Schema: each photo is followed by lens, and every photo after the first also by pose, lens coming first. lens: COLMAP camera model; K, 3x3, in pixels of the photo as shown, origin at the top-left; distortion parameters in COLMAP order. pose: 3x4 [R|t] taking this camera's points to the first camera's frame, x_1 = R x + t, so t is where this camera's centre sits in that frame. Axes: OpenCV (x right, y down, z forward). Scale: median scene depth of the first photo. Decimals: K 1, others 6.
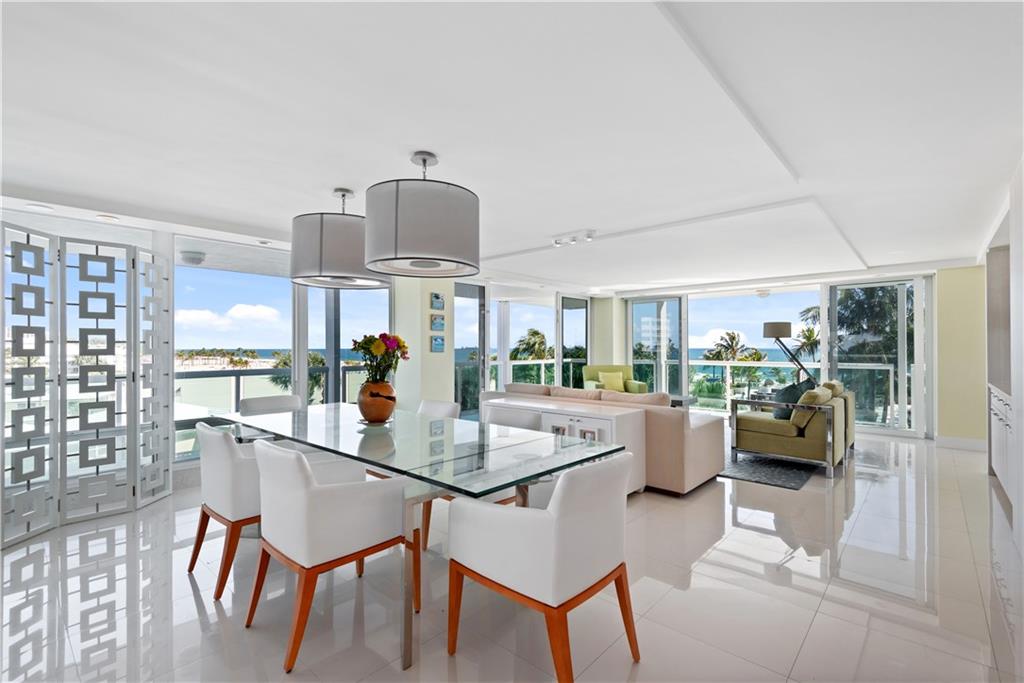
lens RADIAL K [[466.0, 0, 512.6], [0, 466.0, 342.5], [0, 0, 1]] dist [0.024200, 0.000115]
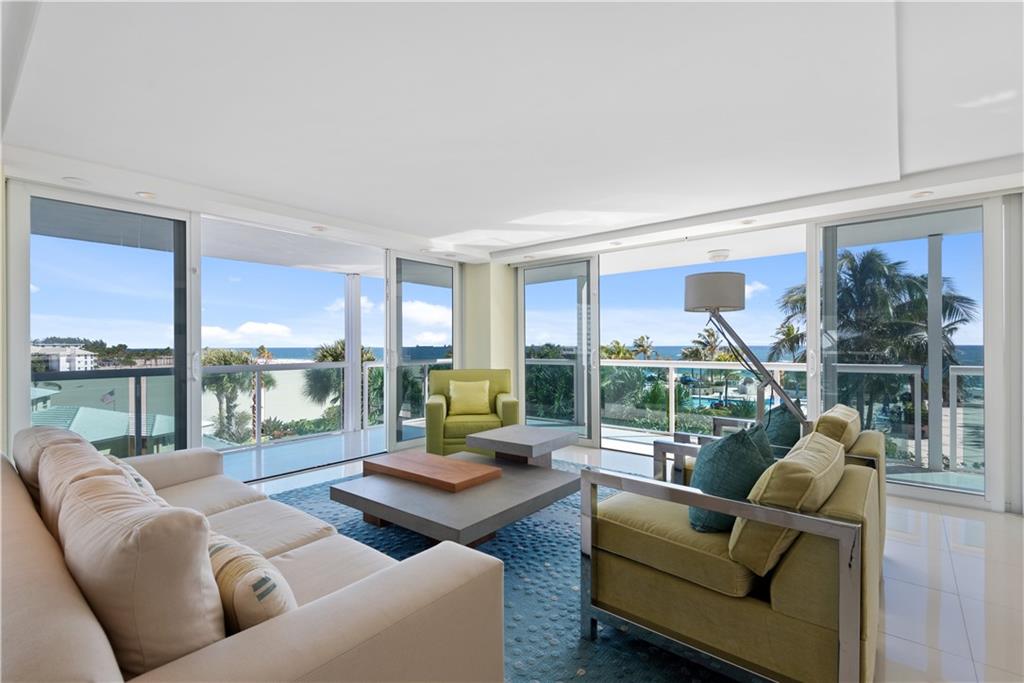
lens RADIAL K [[466.0, 0, 516.0], [0, 466.0, 345.3], [0, 0, 1]] dist [0.024200, 0.000115]
pose [[0.999335, -0.002321, 0.036380, 0.223905], [0.001962, 0.999949, 0.009901, 0.010343], [-0.036401, -0.009823, 0.999289, 0.352482]]
